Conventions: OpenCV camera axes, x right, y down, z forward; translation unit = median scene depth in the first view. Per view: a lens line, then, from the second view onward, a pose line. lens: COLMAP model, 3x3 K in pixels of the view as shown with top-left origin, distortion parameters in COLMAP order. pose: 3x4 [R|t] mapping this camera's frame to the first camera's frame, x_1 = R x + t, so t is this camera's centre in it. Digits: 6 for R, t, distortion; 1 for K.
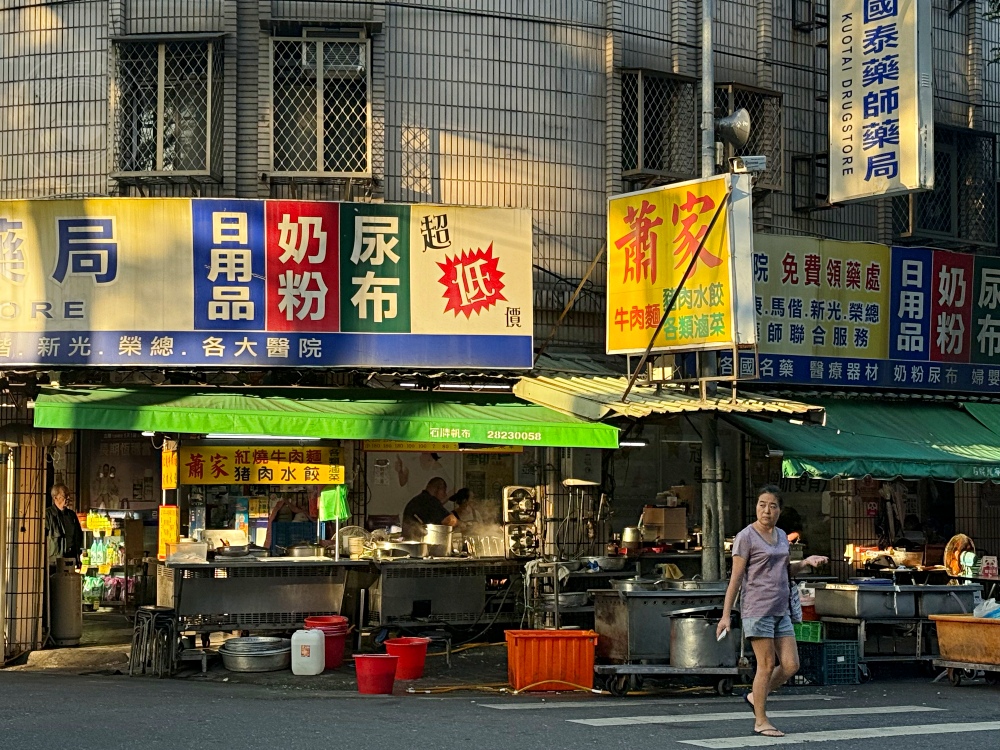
lens RADIAL K [[1917.3, 0, 500.0], [0, 1917.3, 375.0], [0, 0, 1]] dist [0.055889, 0.266028]
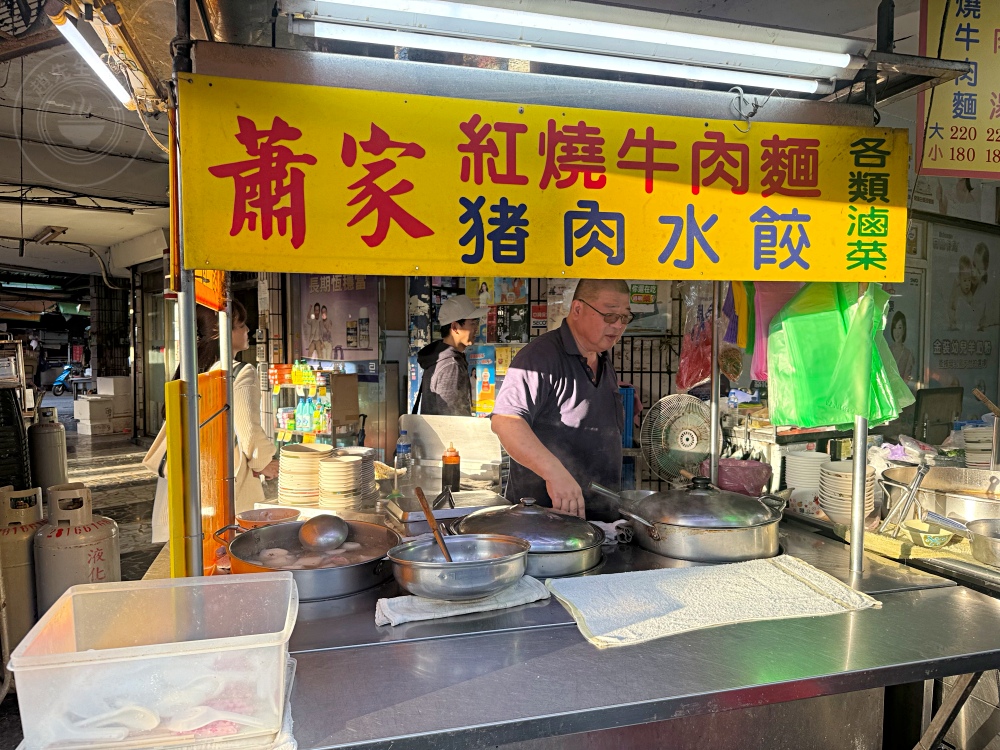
lens RADIAL K [[705.0, 0, 500.0], [0, 705.0, 375.0], [0, 0, 1]] dist [0.005813, -0.021798]
pose [[0.994086, 0.004409, -0.108502, -0.123295], [0.006780, 0.994706, 0.102541, 0.059115], [0.108380, -0.102670, 0.988794, 0.908259]]
